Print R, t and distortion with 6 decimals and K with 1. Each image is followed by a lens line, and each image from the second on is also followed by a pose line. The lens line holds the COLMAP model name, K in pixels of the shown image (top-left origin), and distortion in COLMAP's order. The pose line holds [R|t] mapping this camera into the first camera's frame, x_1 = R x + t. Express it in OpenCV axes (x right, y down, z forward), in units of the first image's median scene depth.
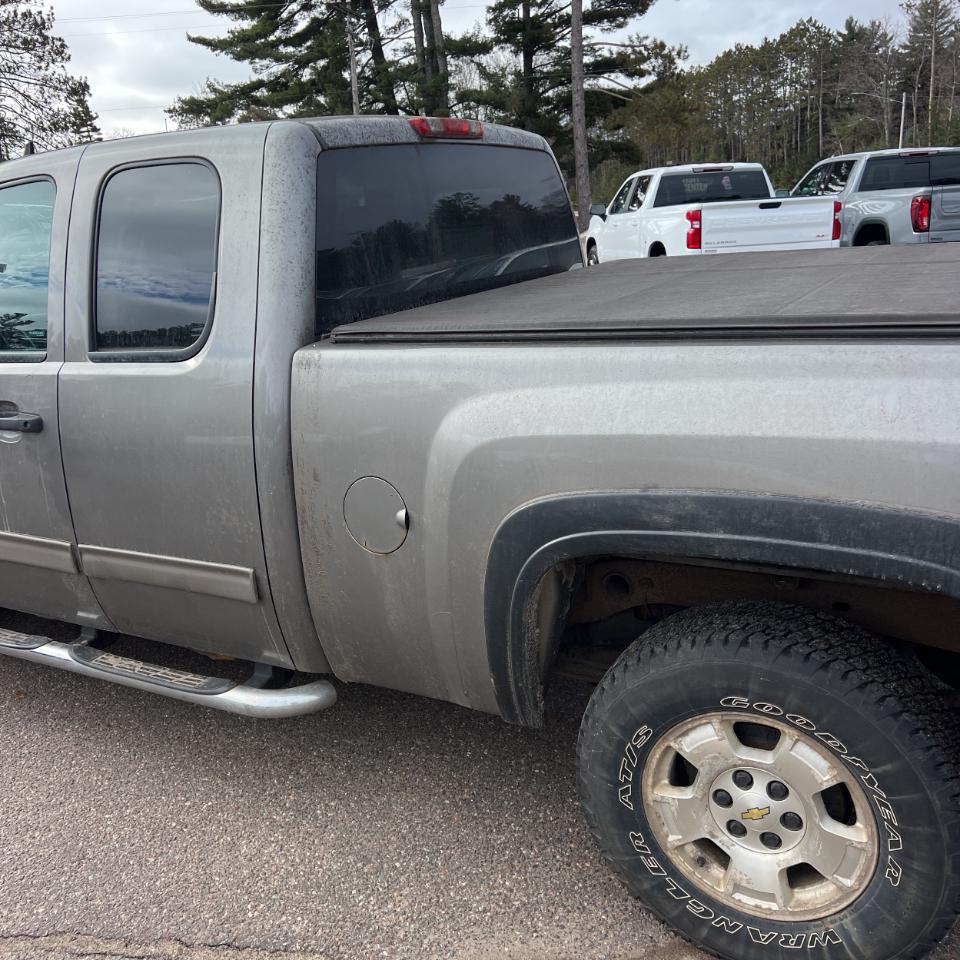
lens RADIAL K [[956.3, 0, 482.2], [0, 956.3, 485.5], [0, 0, 1]] dist [0.056504, -0.052295]
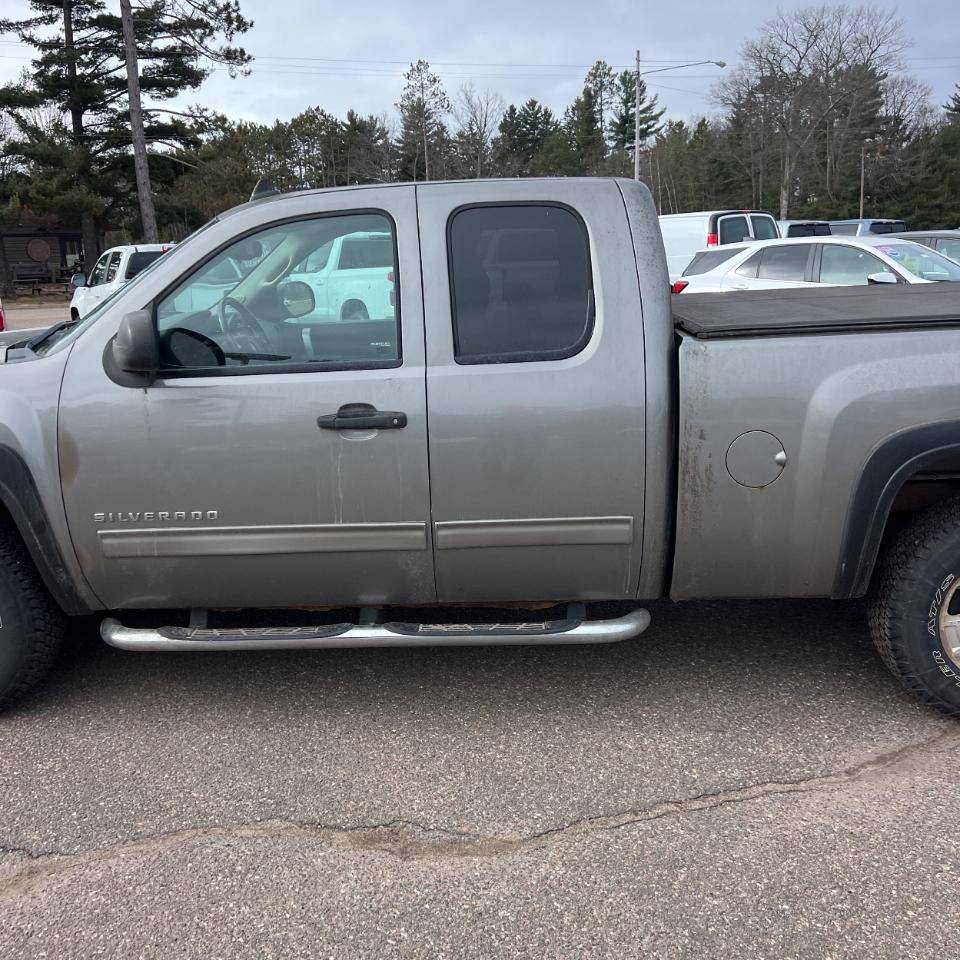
lens RADIAL K [[950.9, 0, 473.3], [0, 950.9, 478.9], [0, 0, 1]] dist [0.033580, -0.022675]
pose [[0.893722, -0.069392, 0.443222, -0.049226], [0.100537, 0.993816, -0.047132, 0.003769], [-0.437211, 0.086683, 0.895172, -0.002554]]
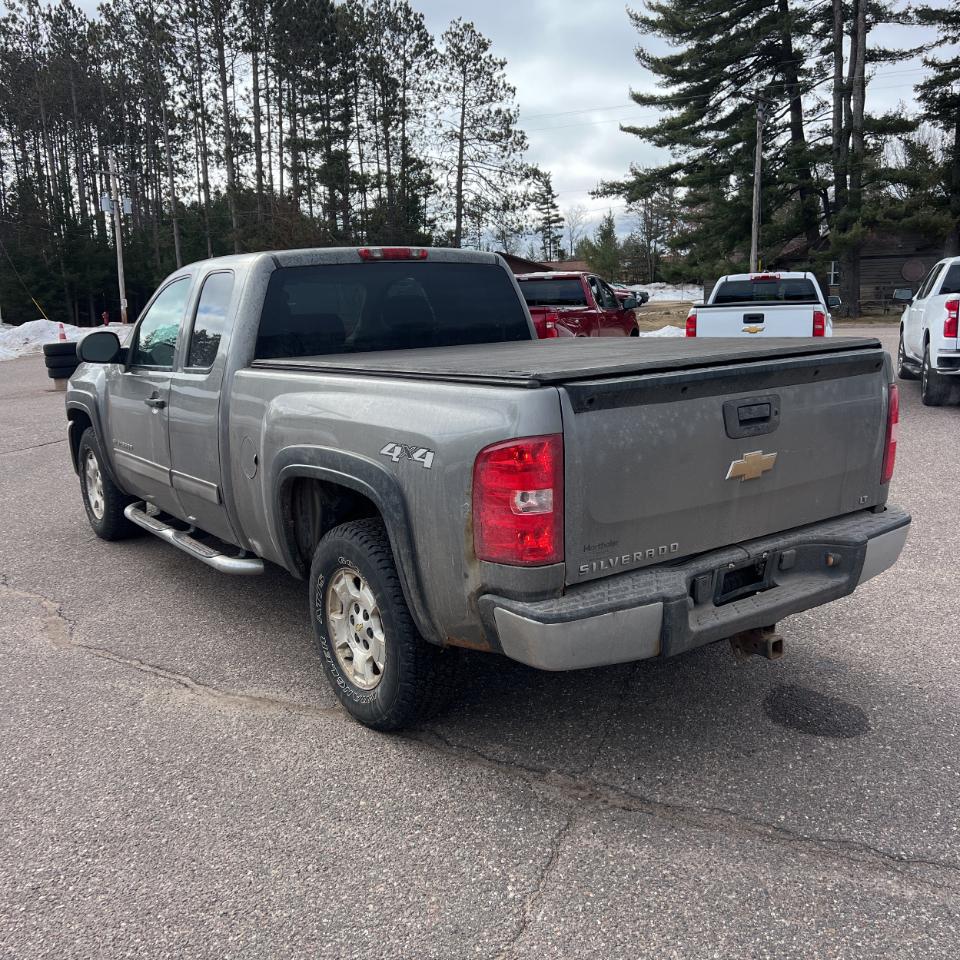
lens RADIAL K [[956.3, 0, 482.2], [0, 956.3, 485.5], [0, 0, 1]] dist [0.056504, -0.052295]
pose [[0.906024, 0.118047, -0.406429, 0.049461], [-0.145839, 0.988579, -0.037977, 0.004153], [0.397305, 0.093681, 0.912893, -0.025436]]
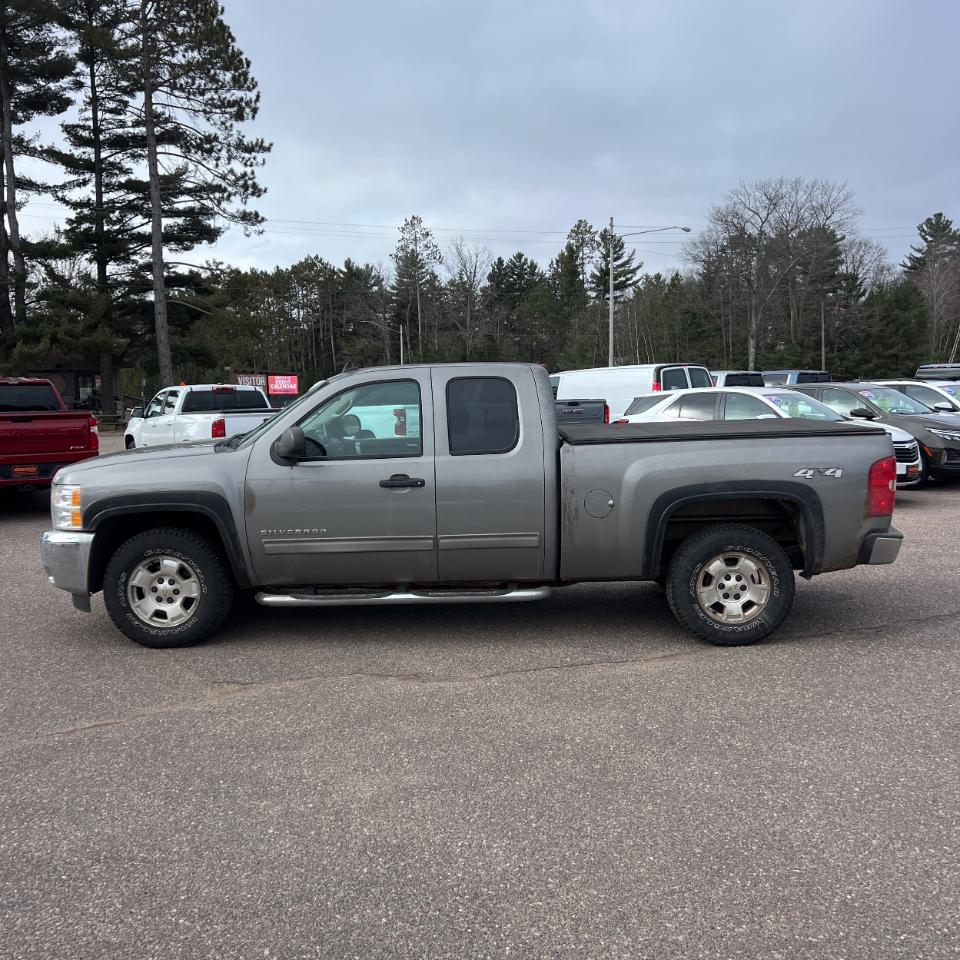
lens RADIAL K [[940.1, 0, 491.3], [0, 940.1, 483.2], [0, 0, 1]] dist [0.093107, -0.125062]
pose [[0.879132, 0.000192, 0.476578, -0.076225], [0.096569, 0.979184, -0.178533, 0.019448], [-0.466692, 0.202977, 0.860813, -0.055086]]
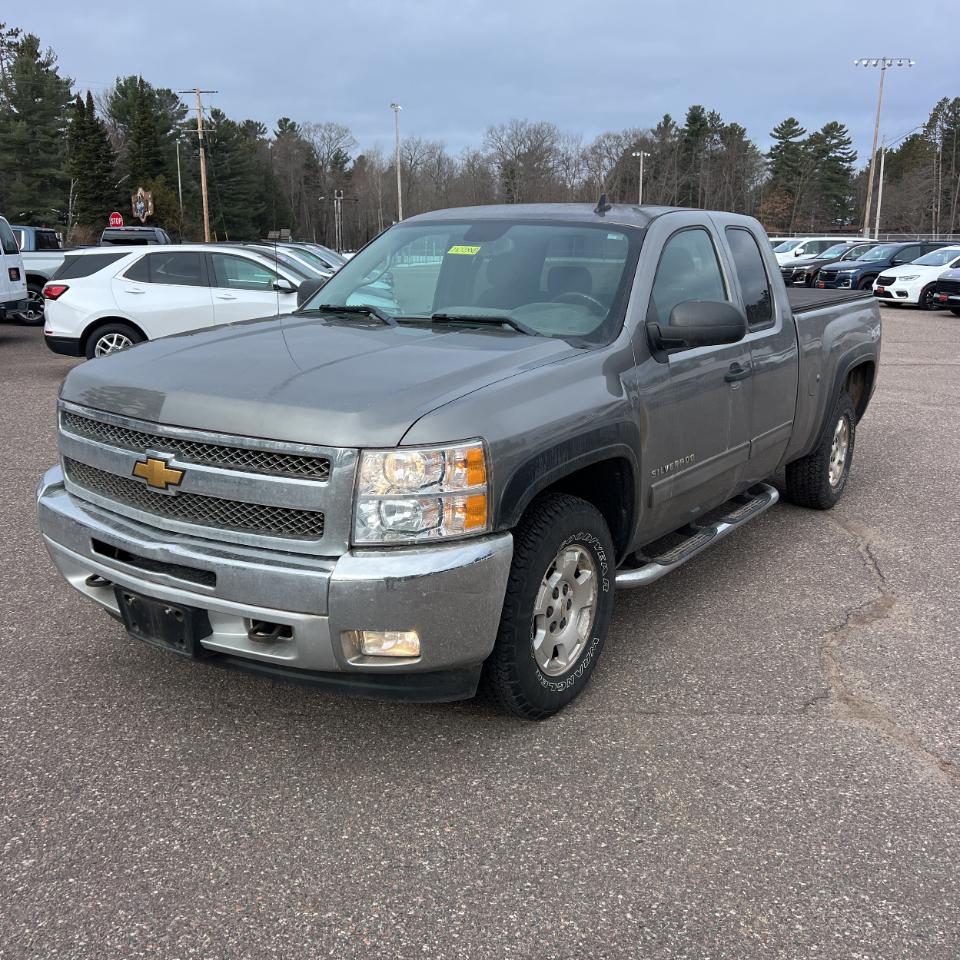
lens RADIAL K [[962.8, 0, 464.4], [0, 962.8, 488.3], [0, 0, 1]] dist [0.037352, -0.031601]
pose [[0.101059, -0.177546, 0.978910, -0.121970], [0.262601, 0.953813, 0.145884, -0.013627], [-0.959598, 0.242319, 0.143015, 0.070951]]
